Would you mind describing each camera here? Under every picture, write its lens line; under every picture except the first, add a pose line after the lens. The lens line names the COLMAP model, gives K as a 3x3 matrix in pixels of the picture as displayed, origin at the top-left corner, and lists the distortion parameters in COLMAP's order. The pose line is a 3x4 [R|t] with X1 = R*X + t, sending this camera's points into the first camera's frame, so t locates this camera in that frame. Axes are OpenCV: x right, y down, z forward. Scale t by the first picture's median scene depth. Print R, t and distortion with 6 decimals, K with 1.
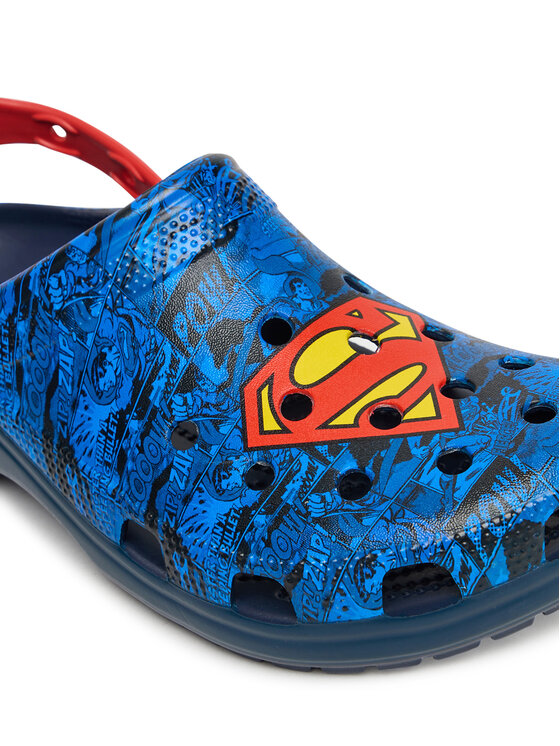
lens RADIAL K [[1634.0, 0, 280.0], [0, 1634.0, 373.0], [0, 0, 1]] dist [-0.060132, -0.142453]
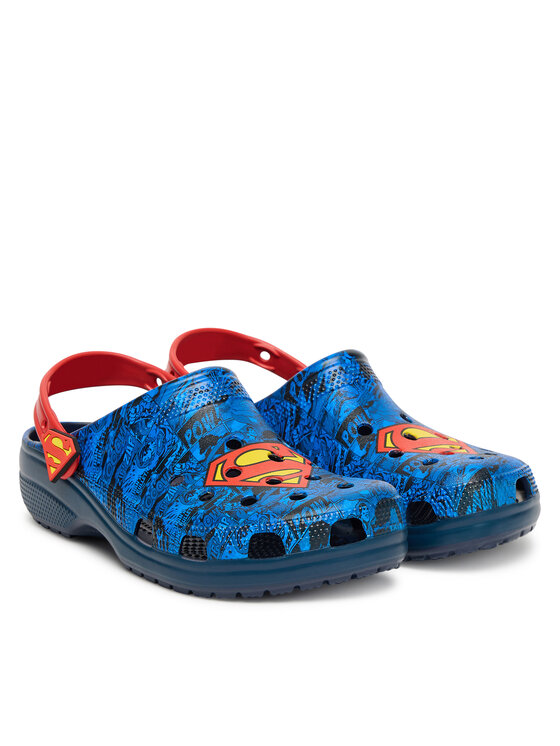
lens RADIAL K [[2189.0, 0, 280.0], [0, 2189.0, 373.0], [0, 0, 1]] dist [0.042681, 0.105689]
pose [[0.974246, 0.161557, -0.157301, 0.466098], [-0.209874, 0.904762, -0.370620, 0.888120], [0.082444, 0.394089, 0.915367, -1.501053]]
